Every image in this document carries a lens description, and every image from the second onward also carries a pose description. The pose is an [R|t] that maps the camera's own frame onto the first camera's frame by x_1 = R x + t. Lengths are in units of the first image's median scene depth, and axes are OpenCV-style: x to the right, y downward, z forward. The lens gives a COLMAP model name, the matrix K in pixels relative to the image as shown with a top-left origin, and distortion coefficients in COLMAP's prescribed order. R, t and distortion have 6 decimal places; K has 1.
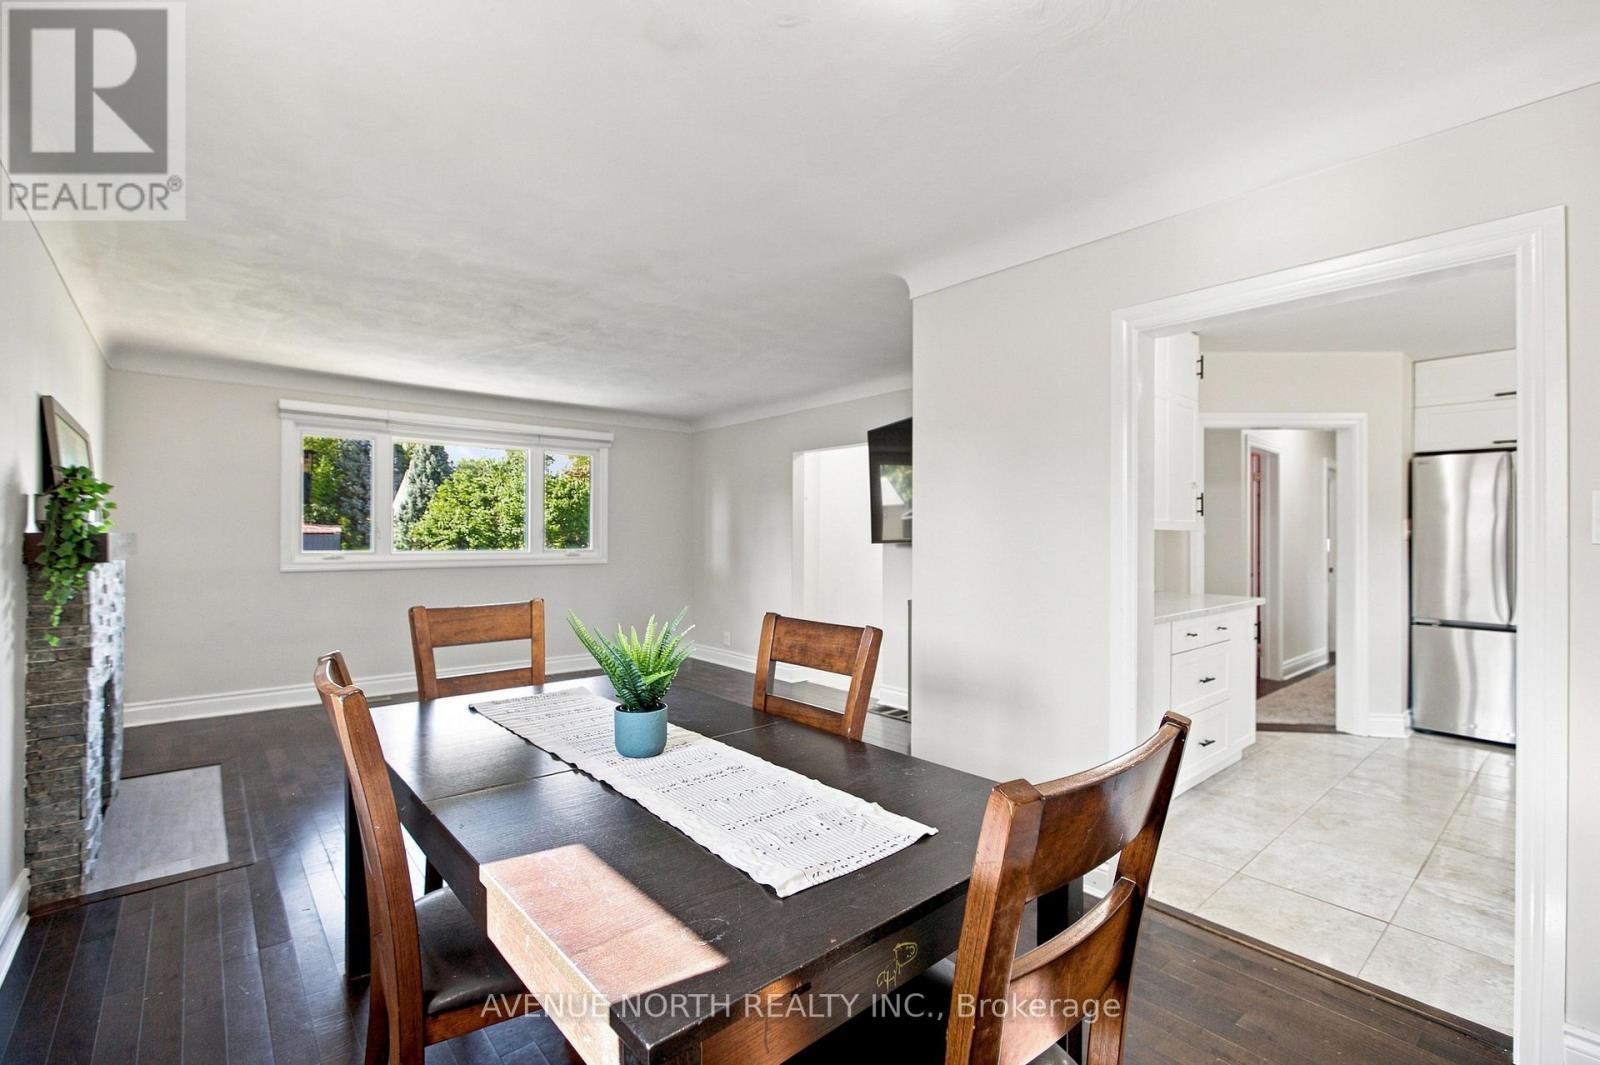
lens RADIAL K [[713.0, 0, 800.9], [0, 713.0, 534.4], [0, 0, 1]] dist [-0.011283, 0.000278]
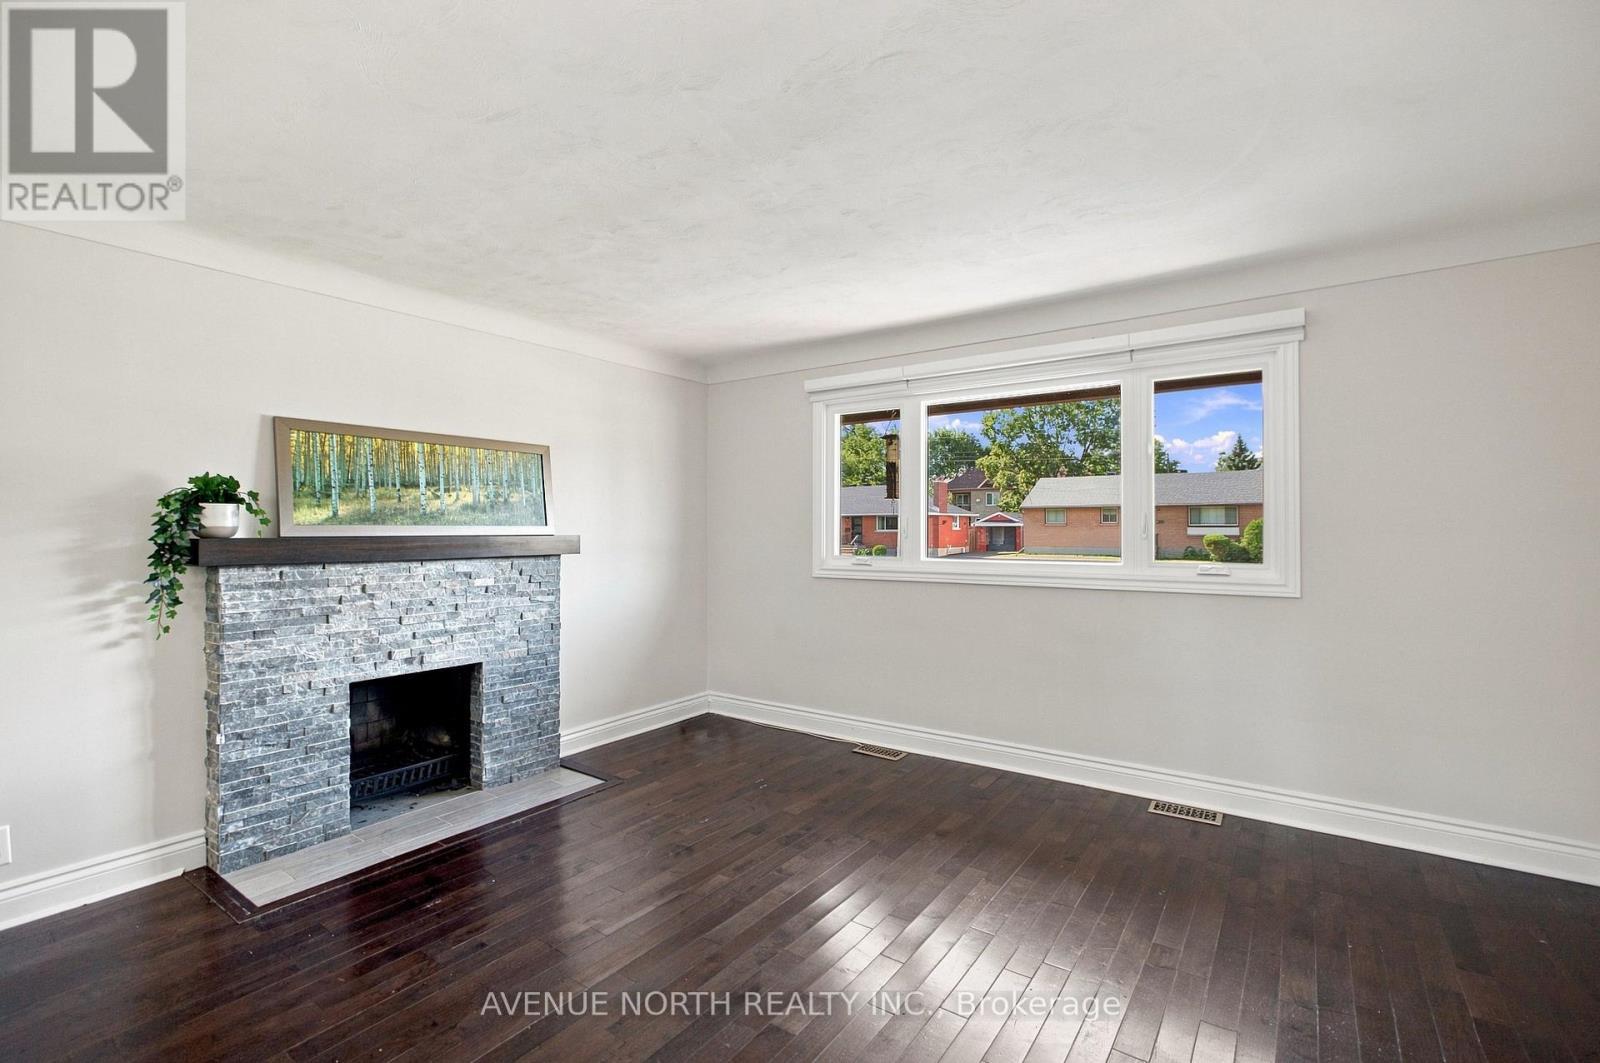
lens RADIAL K [[713.0, 0, 801.1], [0, 713.0, 533.6], [0, 0, 1]] dist [-0.011283, 0.000278]
pose [[0.244432, -0.001055, -0.969666, 0.114152], [0.002507, 0.999997, -0.000456, -0.001465], [0.969663, -0.002320, 0.244433, 0.754541]]
